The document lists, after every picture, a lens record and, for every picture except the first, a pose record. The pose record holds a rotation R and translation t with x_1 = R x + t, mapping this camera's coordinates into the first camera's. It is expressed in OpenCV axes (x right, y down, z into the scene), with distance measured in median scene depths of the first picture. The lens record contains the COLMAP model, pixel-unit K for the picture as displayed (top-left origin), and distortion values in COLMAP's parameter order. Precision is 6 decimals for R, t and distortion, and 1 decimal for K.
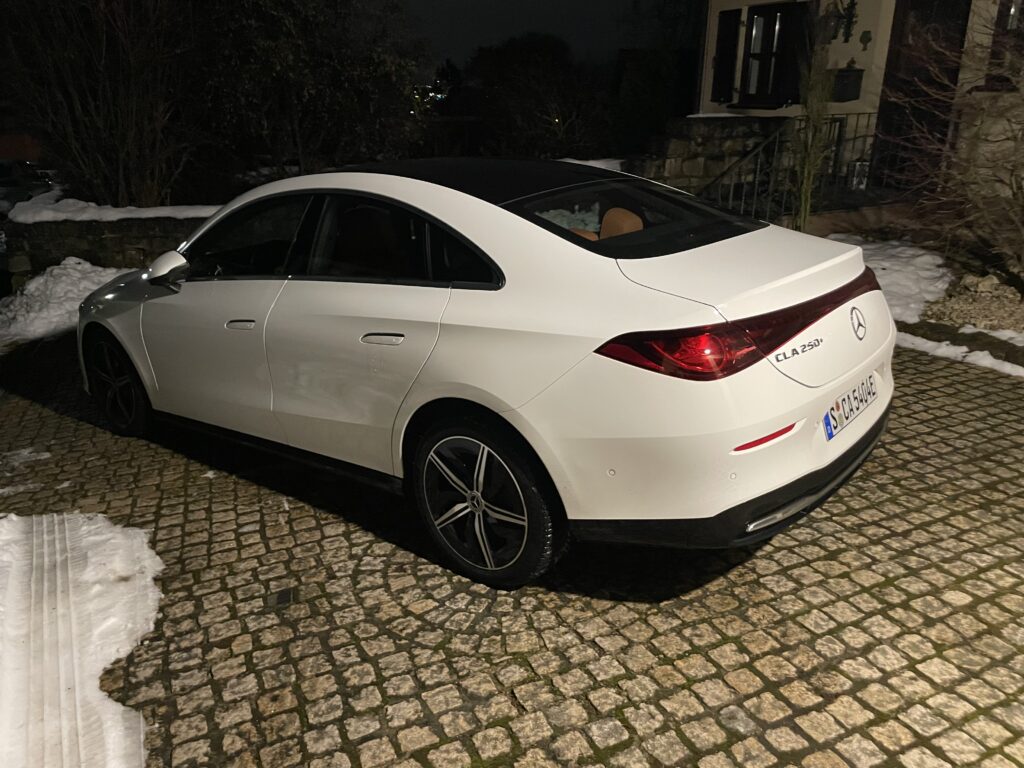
lens RADIAL K [[774.2, 0, 514.5], [0, 774.2, 382.2], [0, 0, 1]] dist [0.097365, -0.134777]
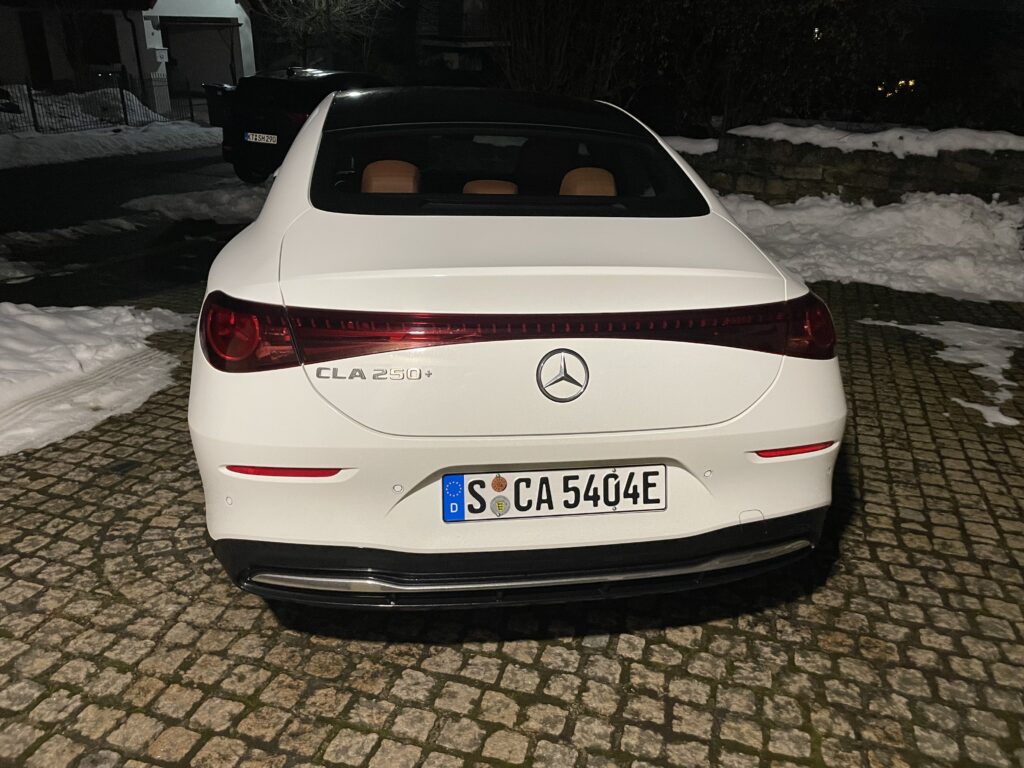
lens RADIAL K [[774.2, 0, 514.5], [0, 774.2, 382.2], [0, 0, 1]] dist [0.097365, -0.134777]
pose [[0.750907, 0.294673, -0.591021, 0.756739], [-0.261415, 0.954463, 0.143744, -0.144817], [0.606465, 0.046564, 0.793745, 0.460559]]
